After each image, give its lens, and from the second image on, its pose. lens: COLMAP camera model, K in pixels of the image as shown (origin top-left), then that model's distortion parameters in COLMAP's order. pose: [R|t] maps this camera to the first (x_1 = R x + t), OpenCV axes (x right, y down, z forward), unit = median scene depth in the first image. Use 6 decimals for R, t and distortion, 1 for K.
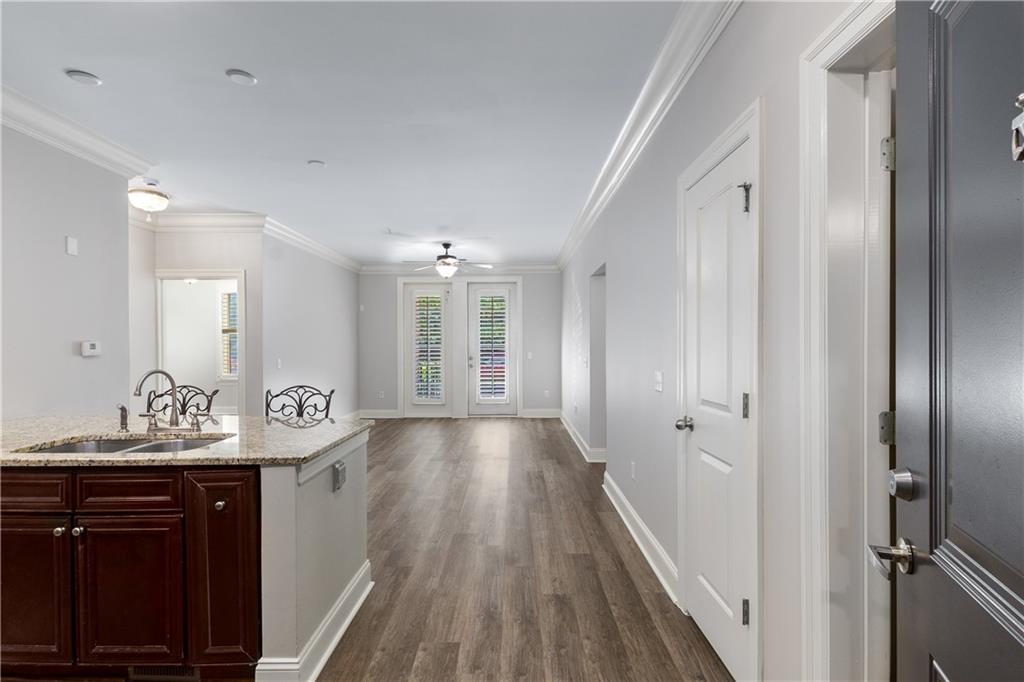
lens RADIAL K [[473.8, 0, 512.0], [0, 473.8, 341.0], [0, 0, 1]] dist [-0.001396, -0.000362]
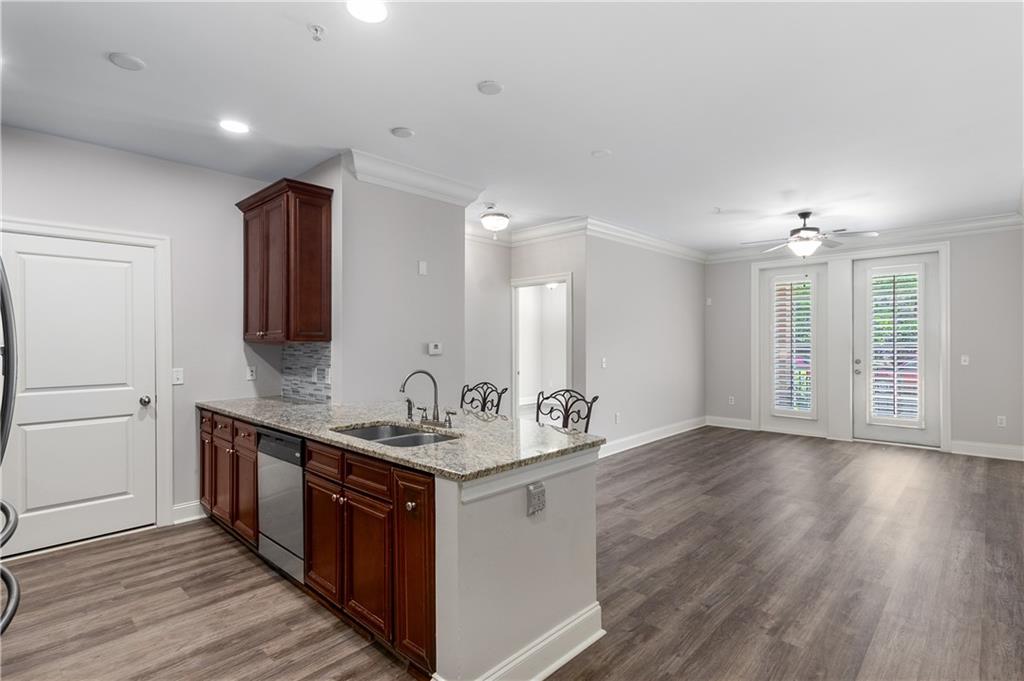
lens RADIAL K [[491.0, 0, 512.0], [0, 491.0, 340.5], [0, 0, 1]] dist [0.009698, -0.000302]
pose [[0.725163, -0.001594, -0.688575, 0.155953], [0.006267, 0.999971, 0.004285, -0.009579], [0.688549, -0.007423, 0.725152, 0.206920]]
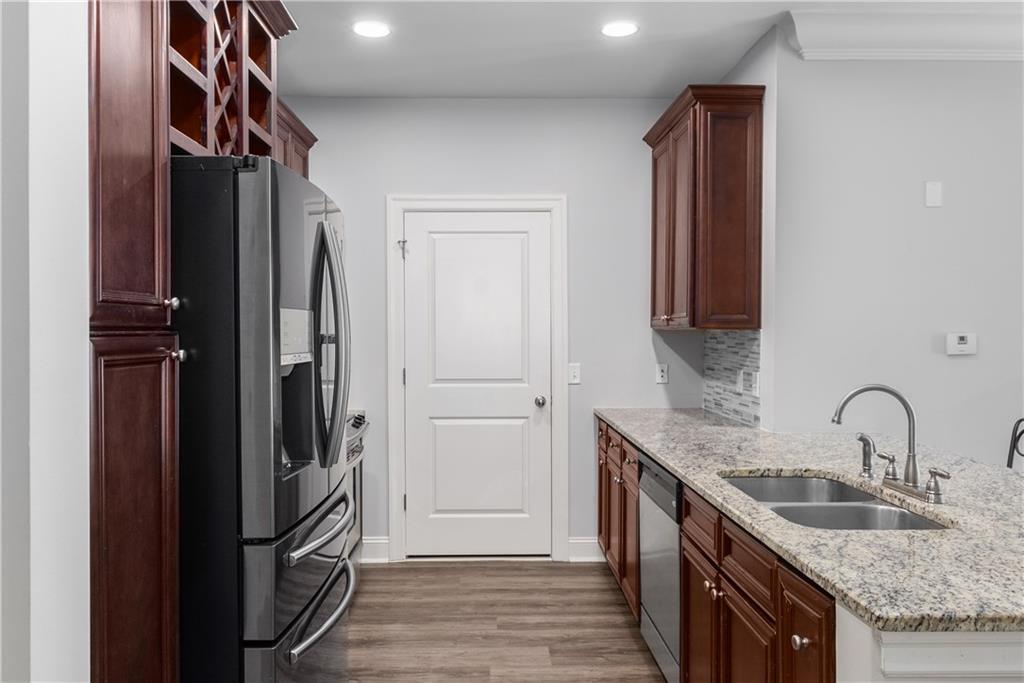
lens RADIAL K [[730.2, 0, 505.9], [0, 730.2, 336.2], [0, 0, 1]] dist [-0.000749, -0.001444]
pose [[0.024444, 0.012545, -0.999622, 0.119315], [0.006428, 0.999899, 0.012706, -0.011546], [0.999681, -0.006736, 0.024361, 0.352244]]
